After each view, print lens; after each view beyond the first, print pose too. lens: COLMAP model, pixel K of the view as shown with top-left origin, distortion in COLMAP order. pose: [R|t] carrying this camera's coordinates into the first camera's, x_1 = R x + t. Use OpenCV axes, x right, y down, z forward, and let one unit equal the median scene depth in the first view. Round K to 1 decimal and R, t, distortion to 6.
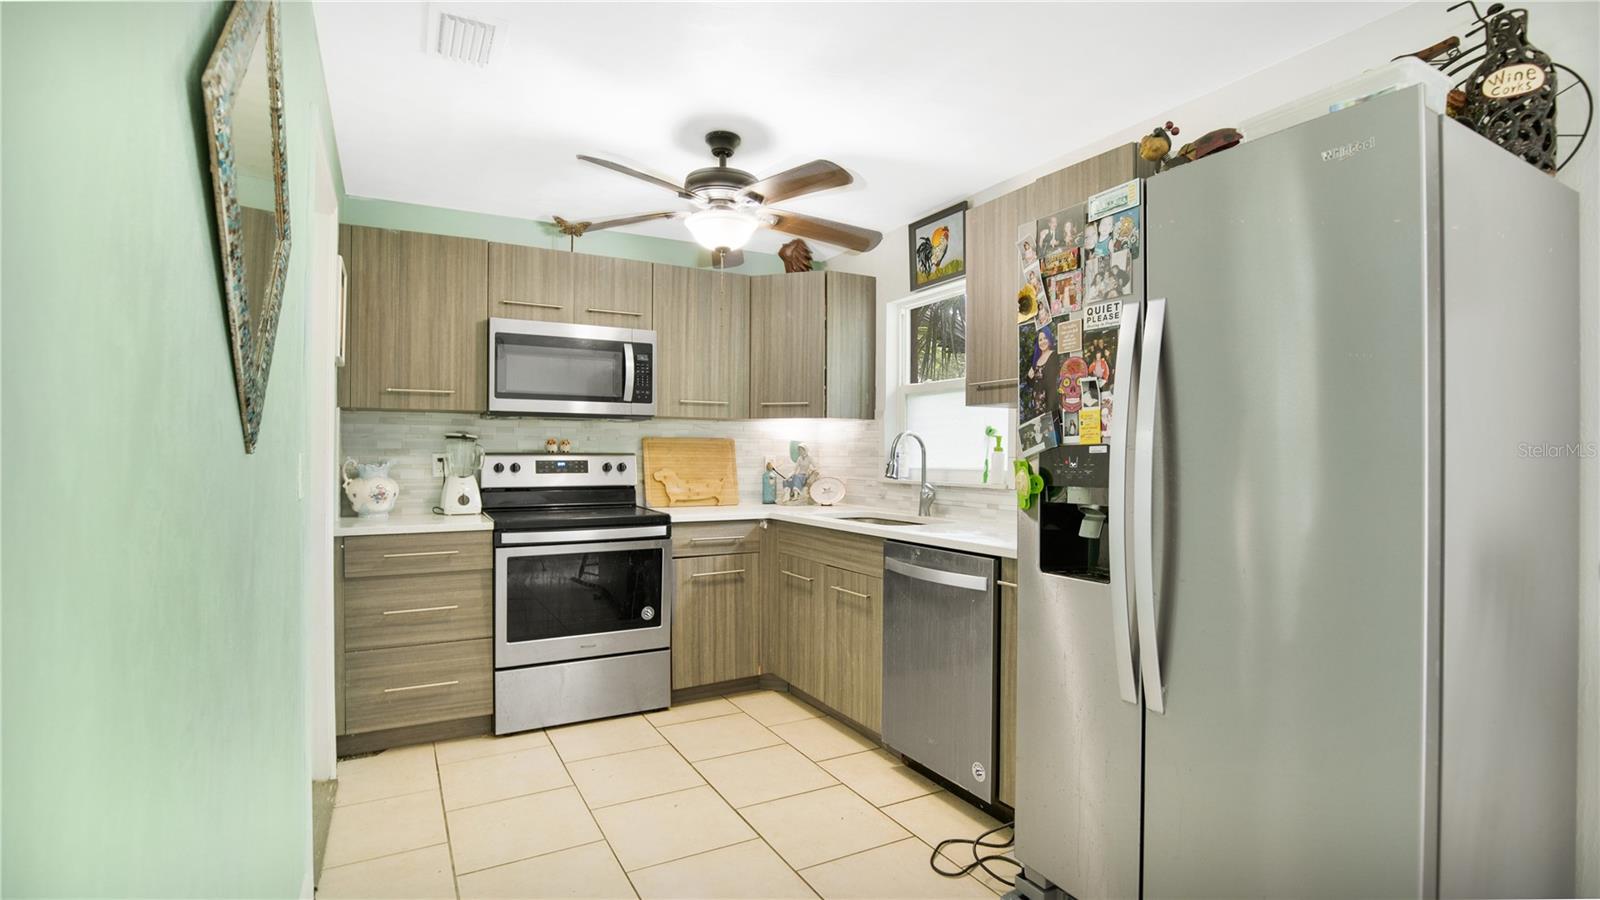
lens RADIAL K [[764.0, 0, 806.0], [0, 764.0, 454.1], [0, 0, 1]] dist [-0.021353, 0.000515]
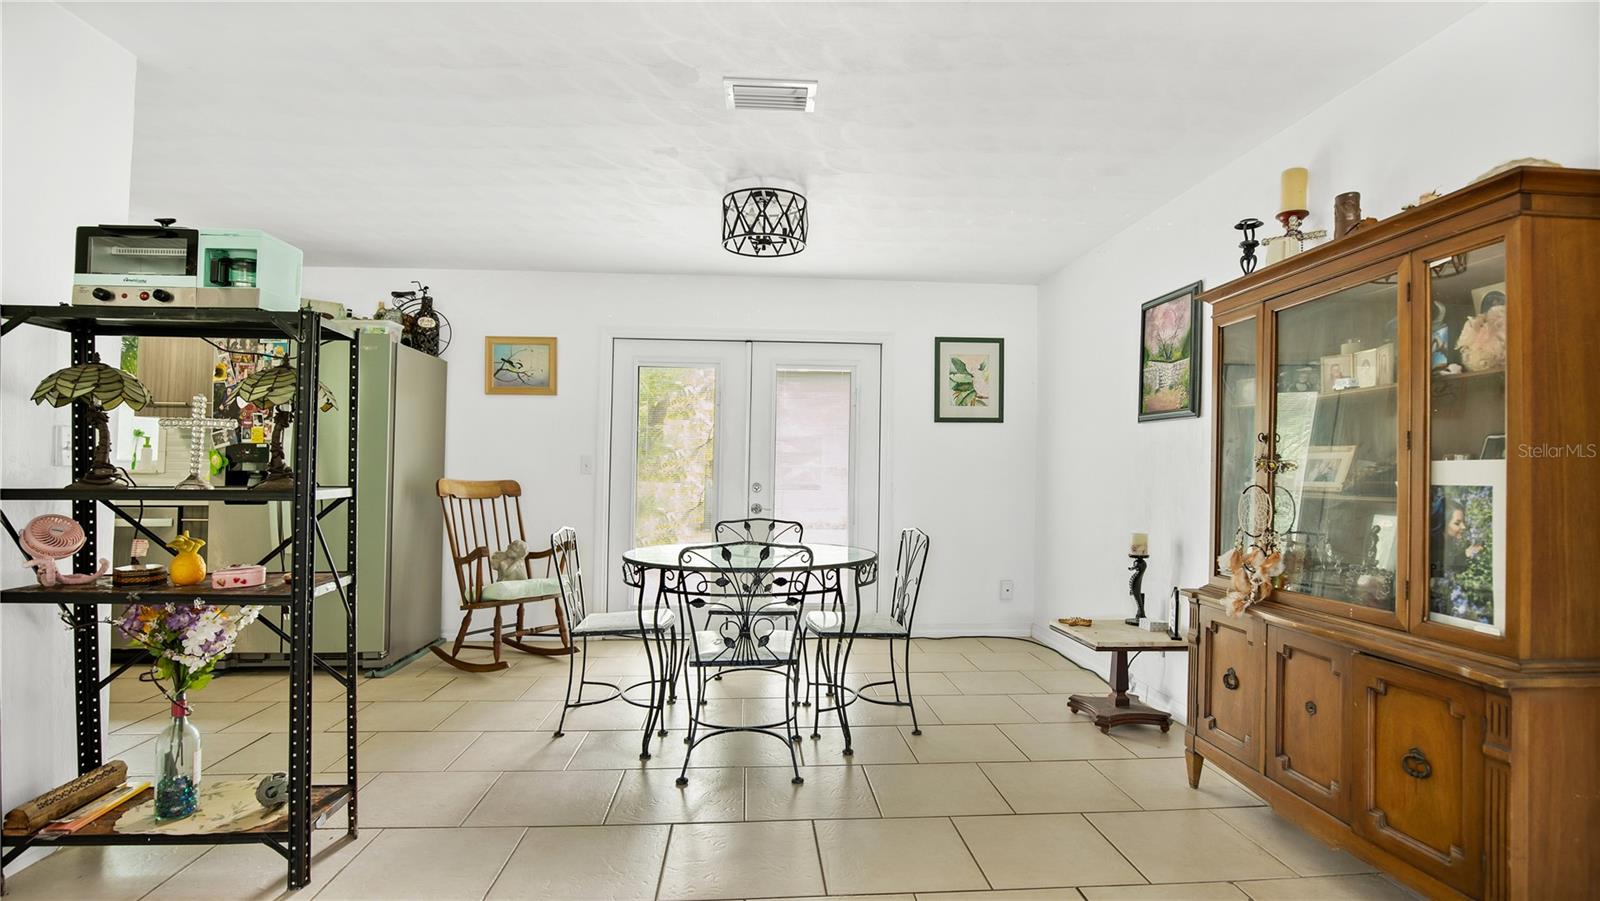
lens RADIAL K [[753.2, 0, 807.2], [0, 753.2, 455.1], [0, 0, 1]] dist [-0.026732, -0.000137]
pose [[0.407860, 0.026859, 0.912650, -0.522820], [-0.010860, 0.999639, -0.024566, 0.031930], [-0.912980, 0.000108, 0.408004, -0.742090]]
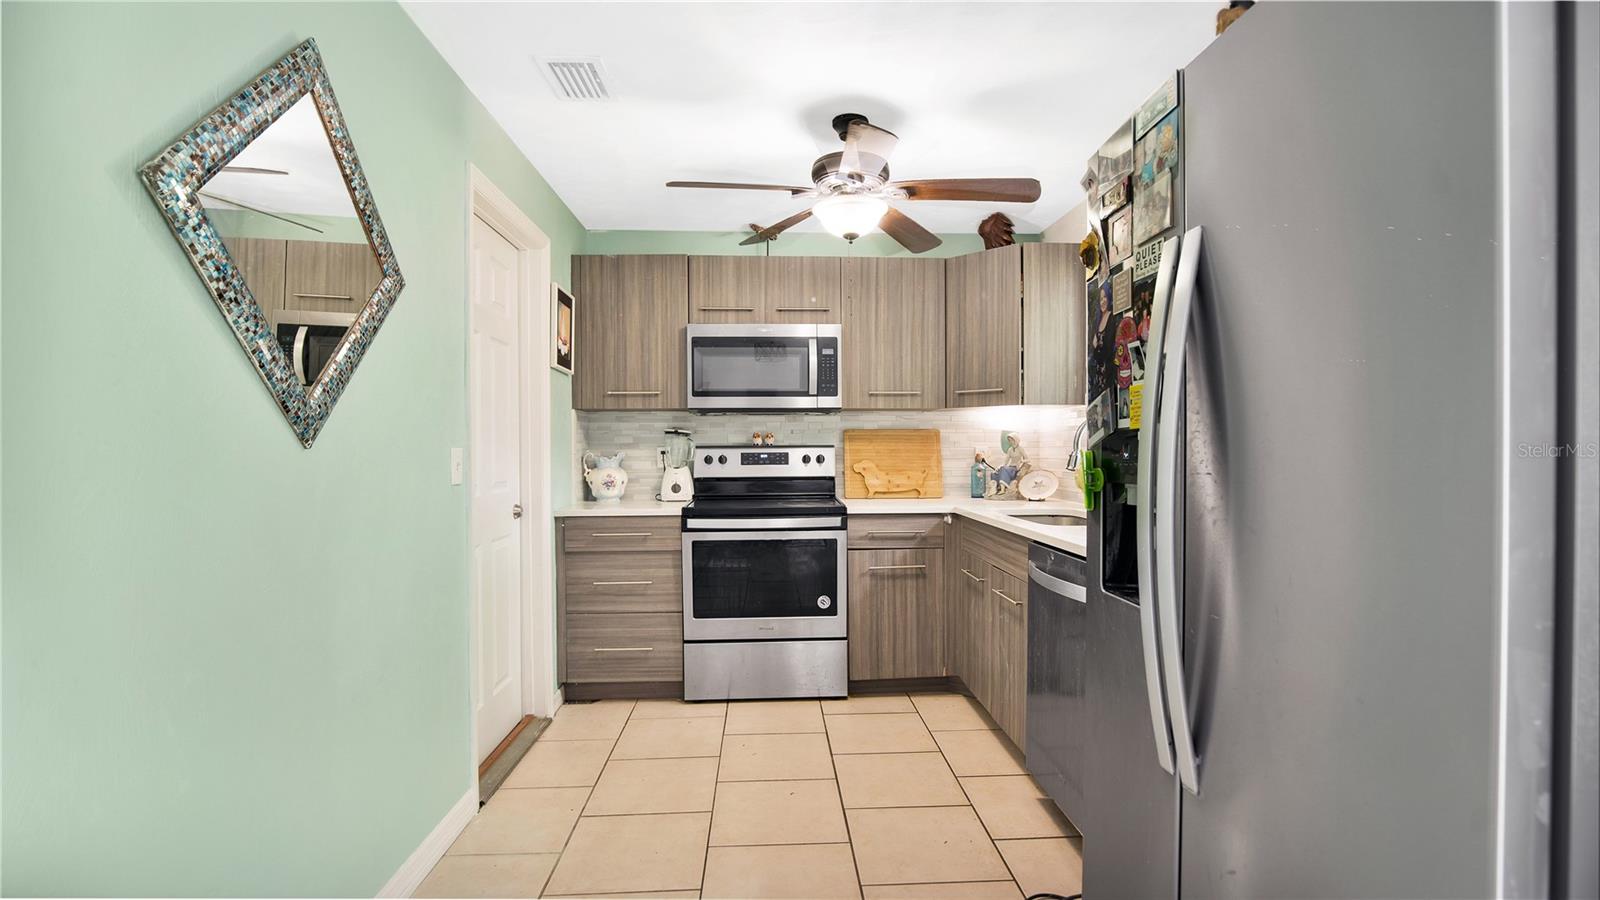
lens RADIAL K [[753.2, 0, 807.2], [0, 753.2, 454.6], [0, 0, 1]] dist [-0.026732, -0.000137]
pose [[0.897025, -0.003050, -0.441969, 0.225952], [0.008018, 0.999924, 0.009374, 0.001995], [0.441906, -0.011952, 0.896982, 0.094279]]
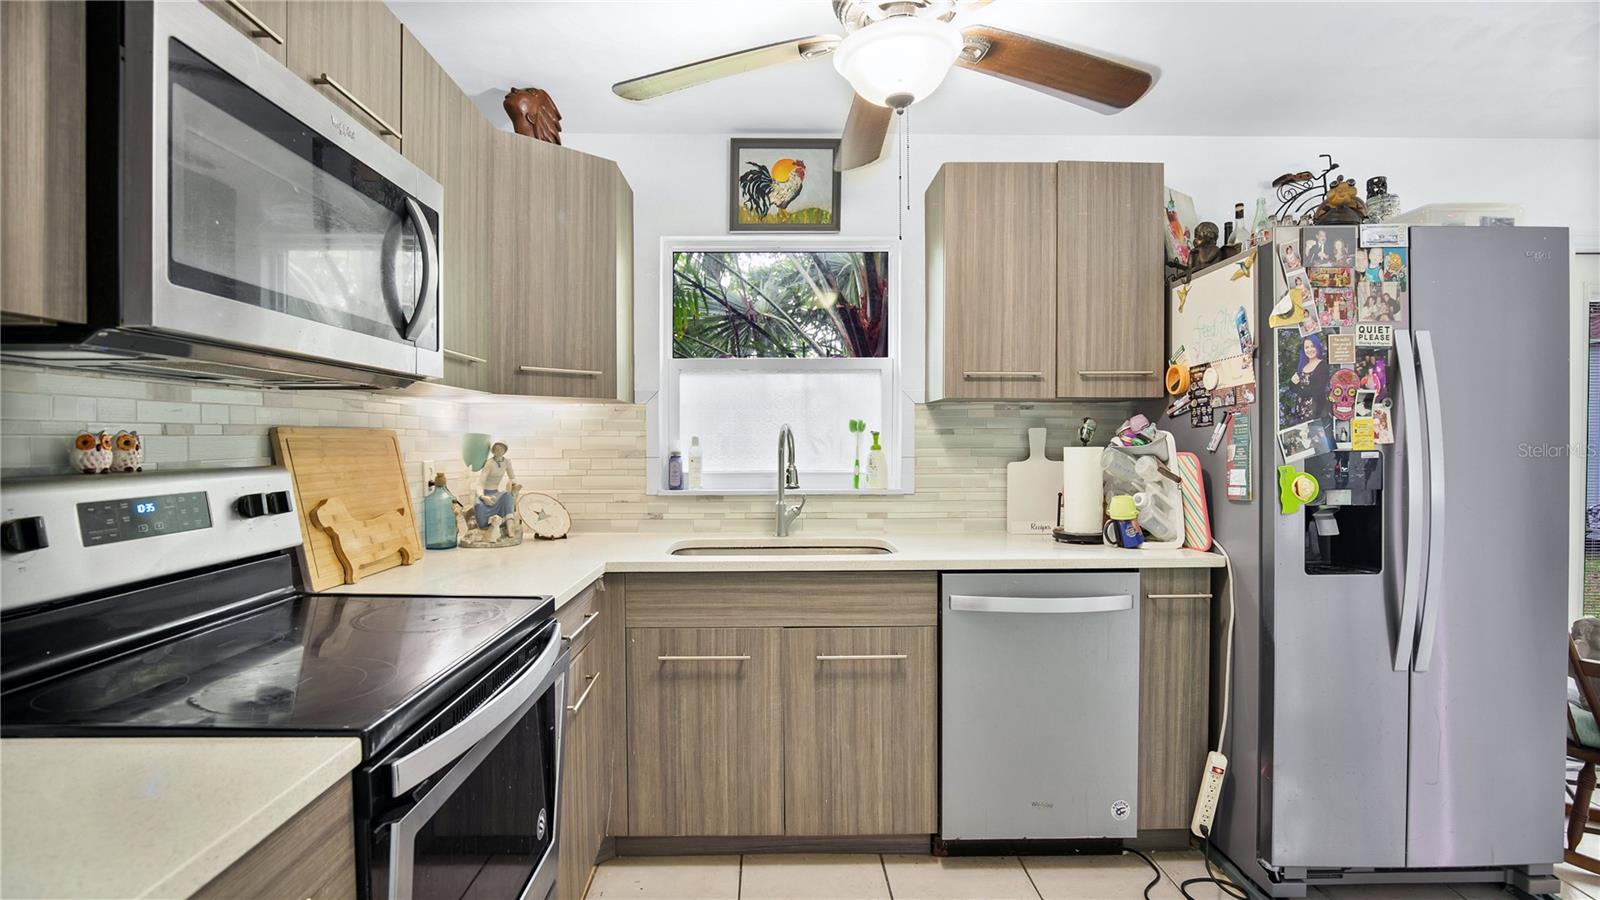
lens RADIAL K [[762.8, 0, 778.9], [0, 762.8, 455.0], [0, 0, 1]] dist [-0.030606, -0.000085]
pose [[0.465163, -0.022859, 0.884930, -0.544550], [0.002404, 0.999695, 0.024560, -0.019223], [-0.885222, -0.009297, 0.465076, 0.691584]]
